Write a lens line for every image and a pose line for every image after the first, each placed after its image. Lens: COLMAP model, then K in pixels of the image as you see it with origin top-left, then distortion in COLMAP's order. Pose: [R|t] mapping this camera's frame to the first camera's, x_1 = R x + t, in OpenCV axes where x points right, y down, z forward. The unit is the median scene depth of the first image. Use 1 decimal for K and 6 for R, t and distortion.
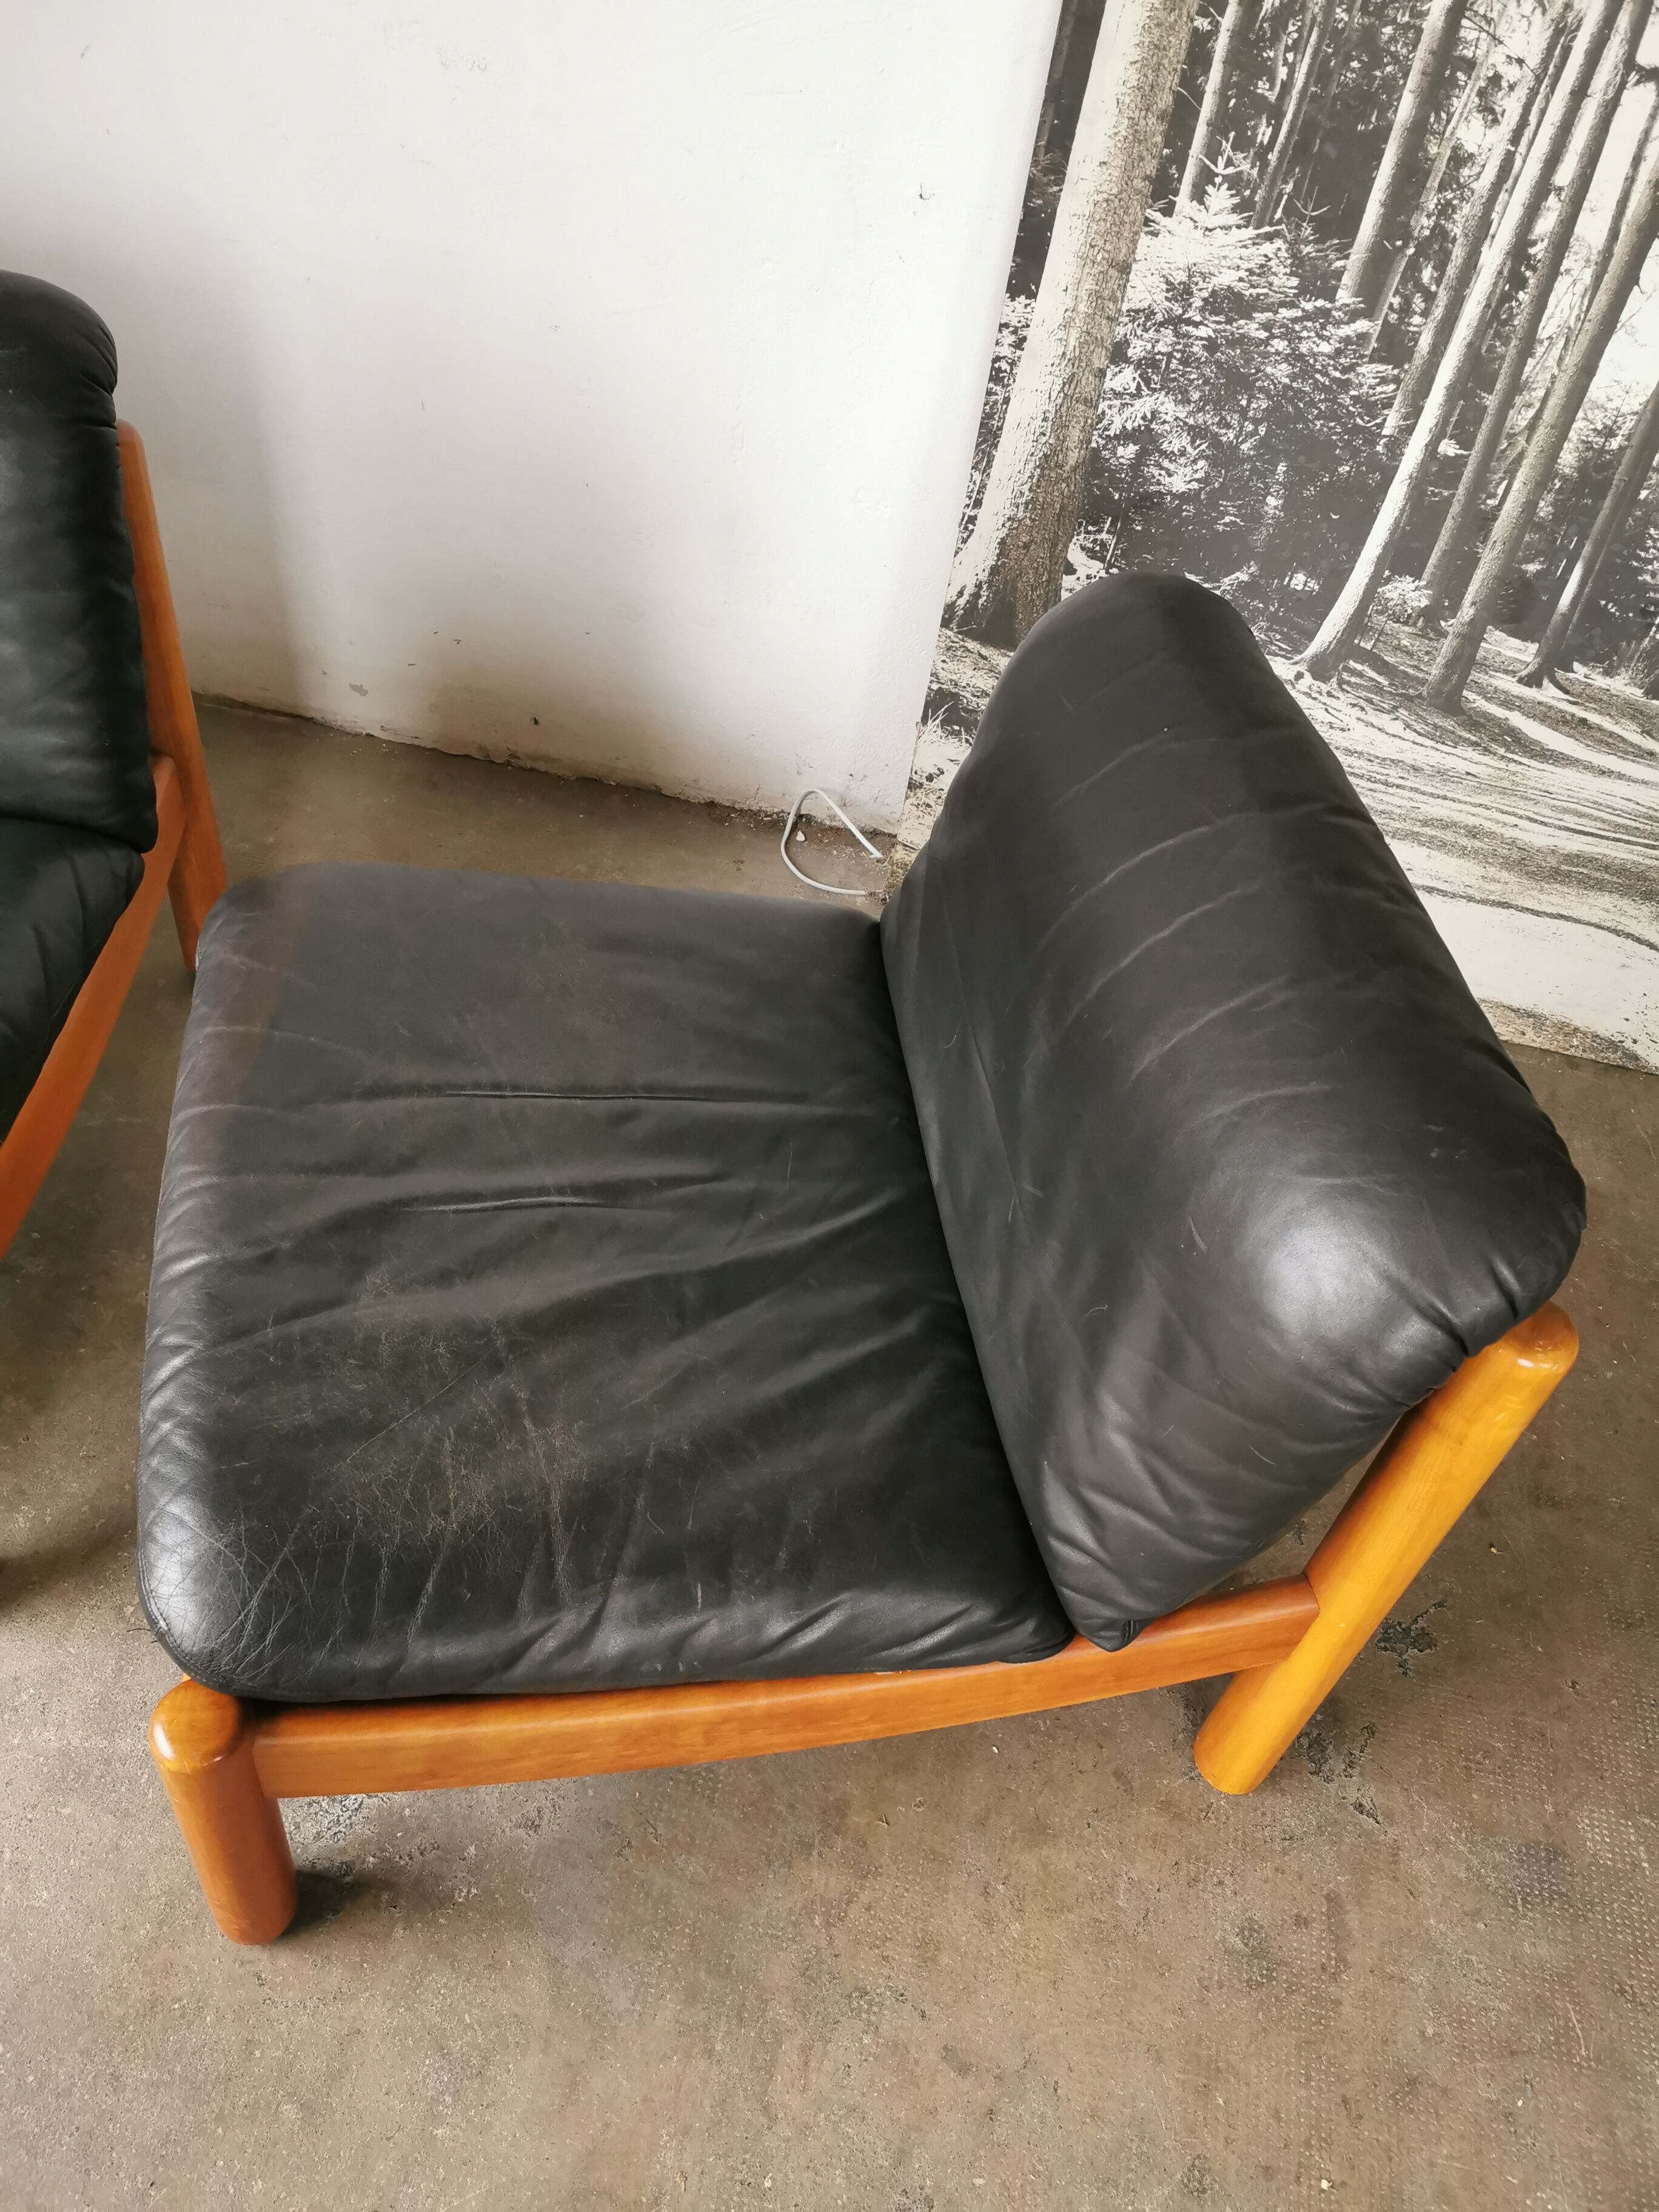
lens RADIAL K [[1709.2, 0, 828.3], [0, 1709.2, 1118.6], [0, 0, 1]] dist [0.096881, -0.164790]
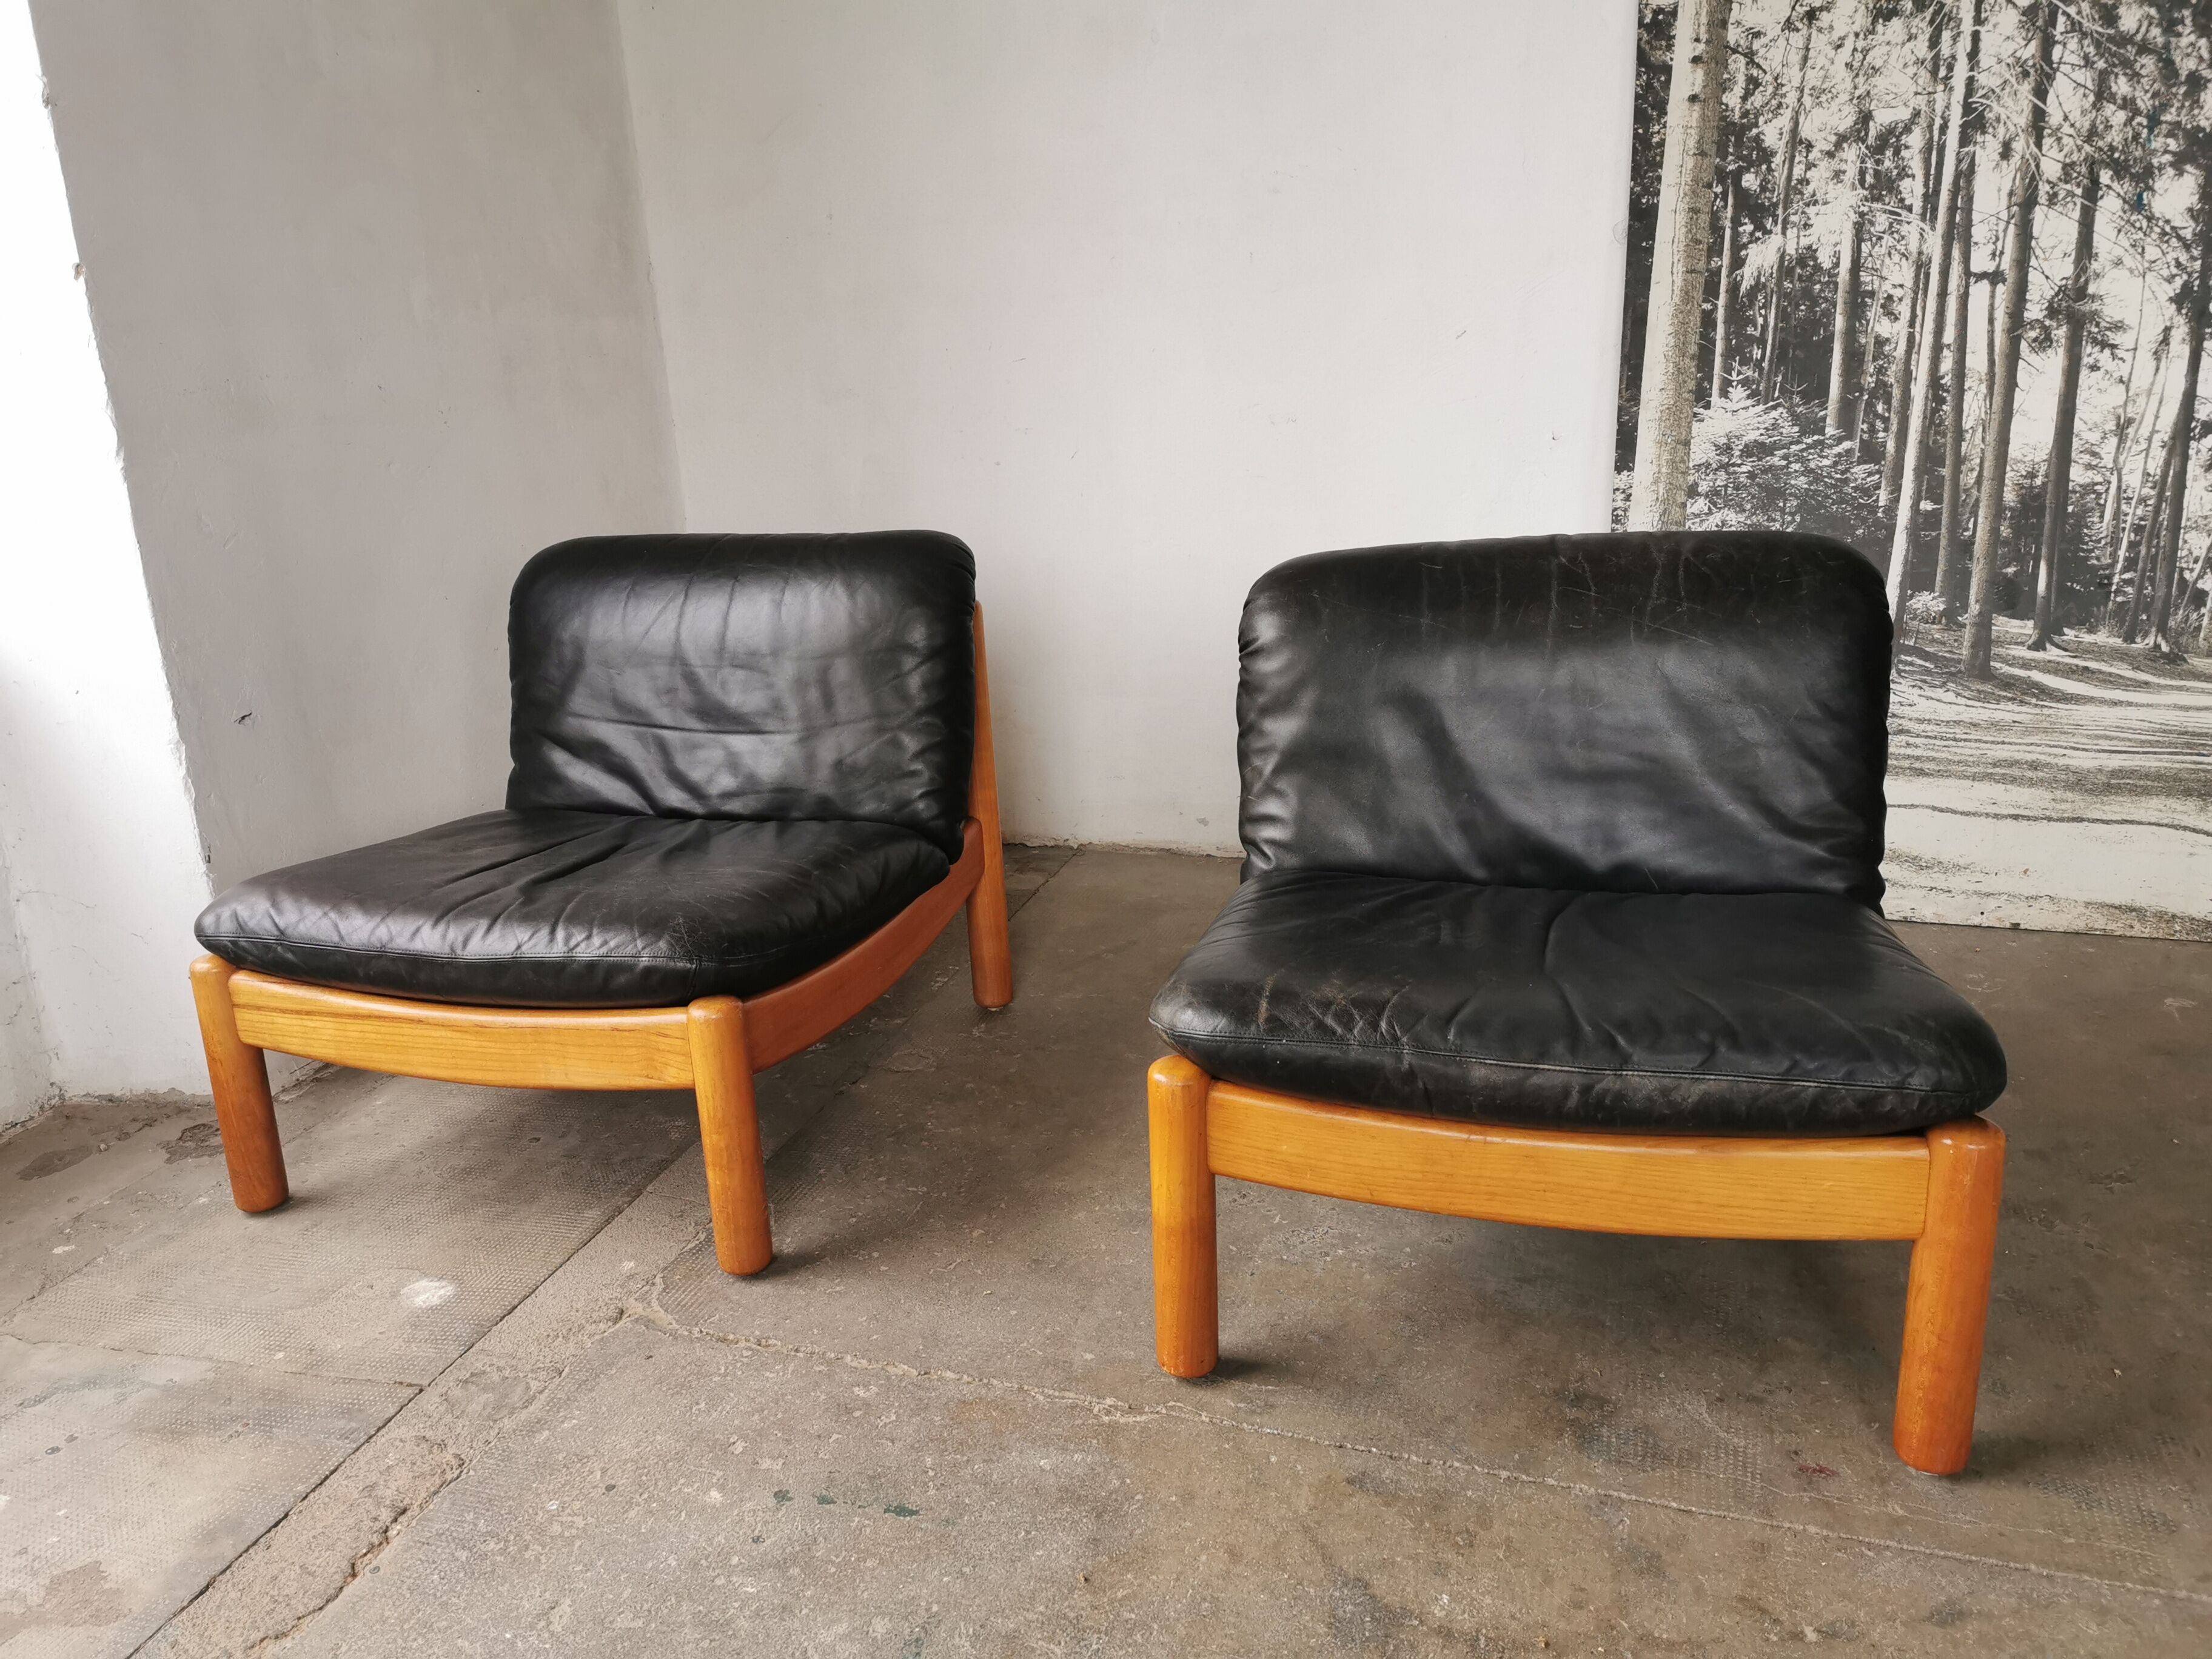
lens RADIAL K [[1681.1, 0, 1095.6], [0, 1681.1, 822.1], [0, 0, 1]] dist [0.151816, -0.257735]
pose [[0.974999, -0.118470, -0.187996, -0.114231], [0.007403, 0.862873, -0.505366, 0.635467], [0.222087, 0.491340, 0.842177, -0.328076]]
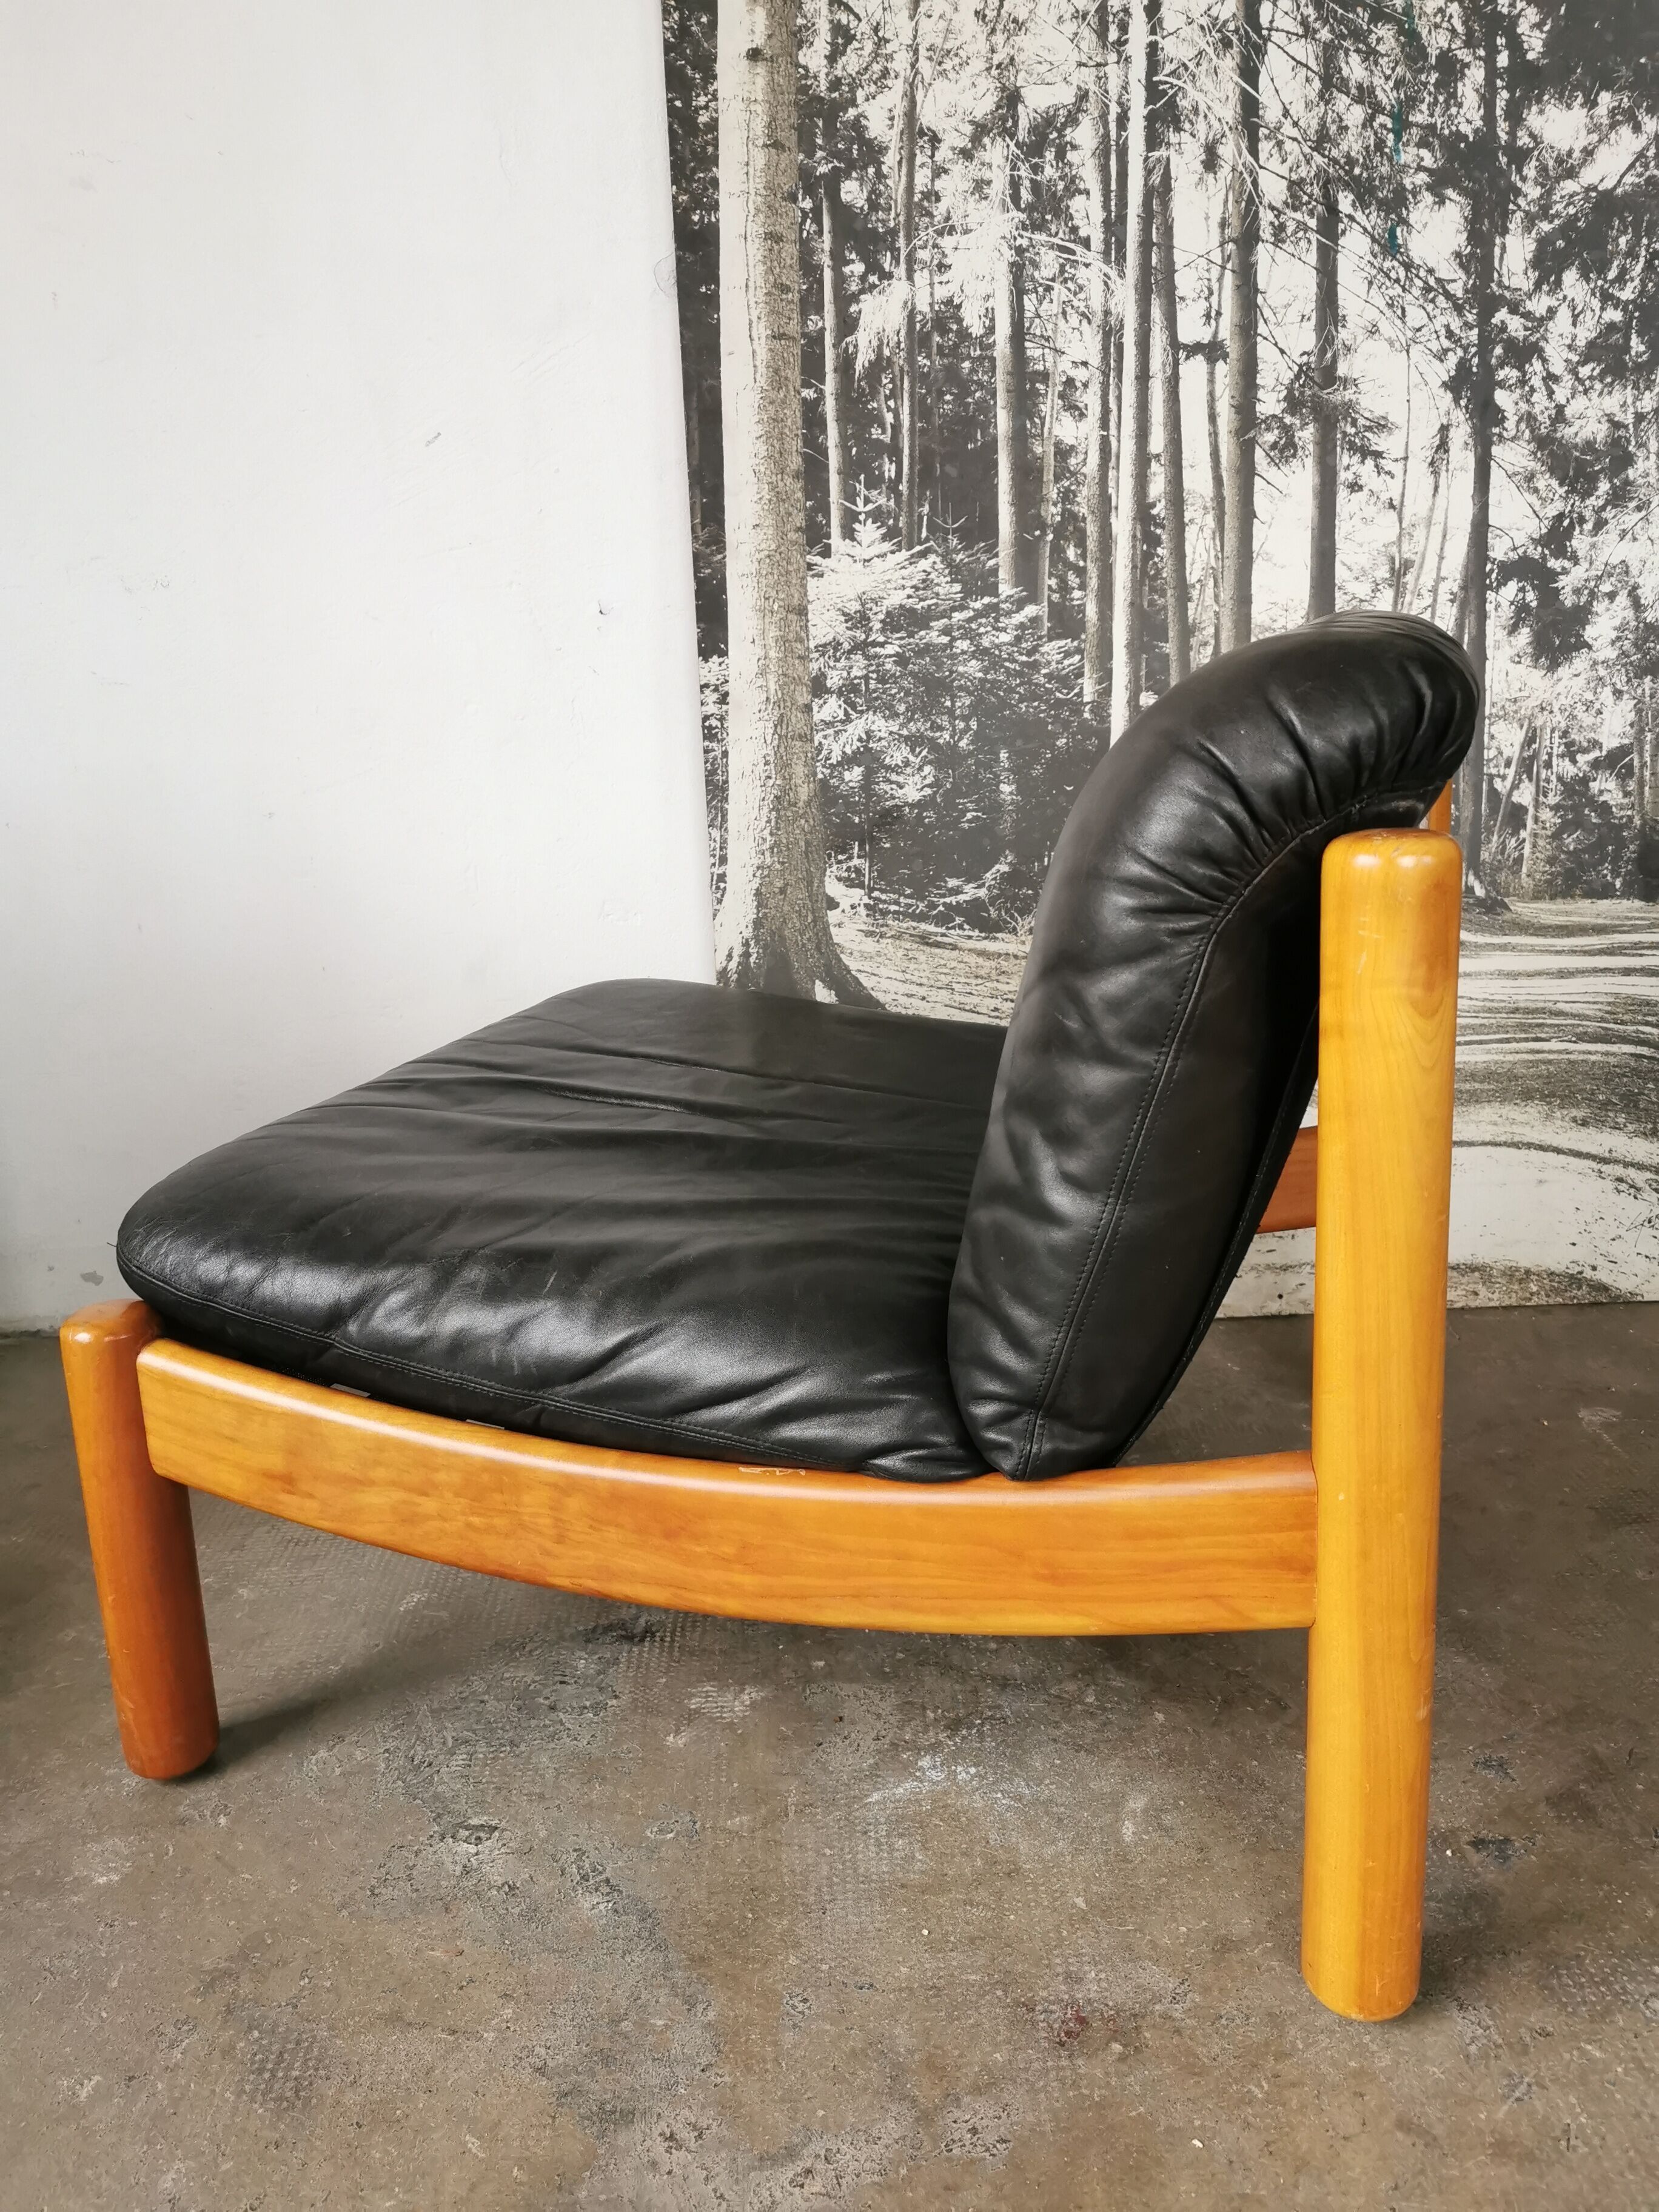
lens RADIAL K [[1742.2, 0, 848.3], [0, 1742.2, 1066.3], [0, 0, 1]] dist [0.011356, 0.140615]
pose [[0.964083, -0.208672, 0.164315, -0.034064], [0.264303, 0.814808, -0.515976, 0.285924], [-0.026215, 0.540873, 0.840696, 0.244046]]
